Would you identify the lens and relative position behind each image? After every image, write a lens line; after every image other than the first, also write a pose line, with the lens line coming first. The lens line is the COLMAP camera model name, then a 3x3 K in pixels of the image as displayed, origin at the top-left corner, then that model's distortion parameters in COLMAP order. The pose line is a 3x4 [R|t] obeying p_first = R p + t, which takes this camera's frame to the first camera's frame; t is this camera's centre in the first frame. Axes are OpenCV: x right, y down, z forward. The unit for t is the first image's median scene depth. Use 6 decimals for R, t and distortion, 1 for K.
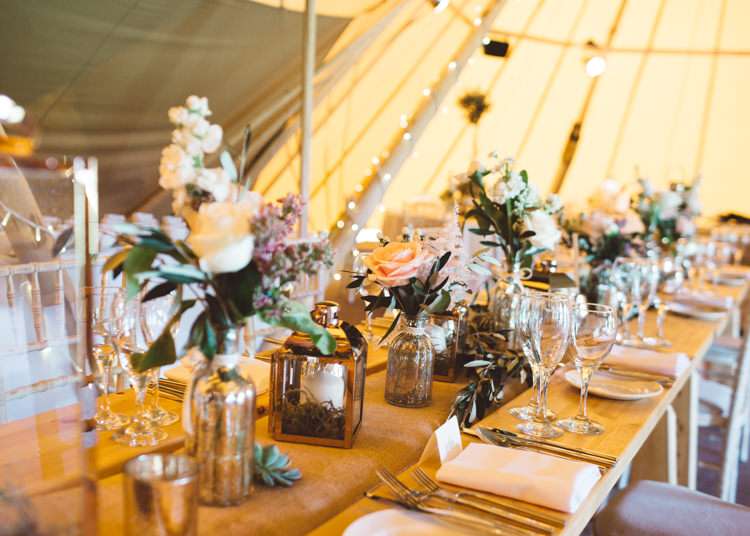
lens RADIAL K [[842.7, 0, 375.1], [0, 842.7, 308.7], [0, 0, 1]] dist [-0.099594, 0.254771]
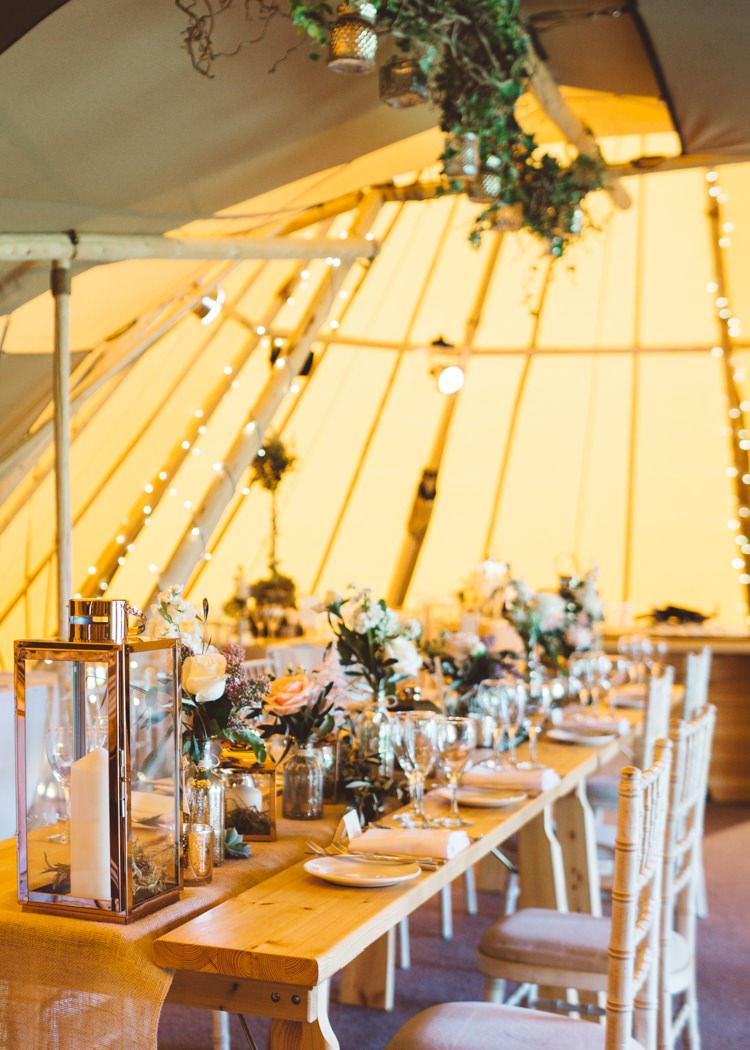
lens RADIAL K [[1464.0, 0, 375.0], [0, 1464.0, 525.0], [0, 0, 1]] dist [-0.020916, -0.028831]
pose [[0.980475, -0.042808, 0.191926, -0.161316], [0.077217, 0.981434, -0.175568, 0.055473], [-0.180847, 0.186960, 0.965578, -0.702136]]
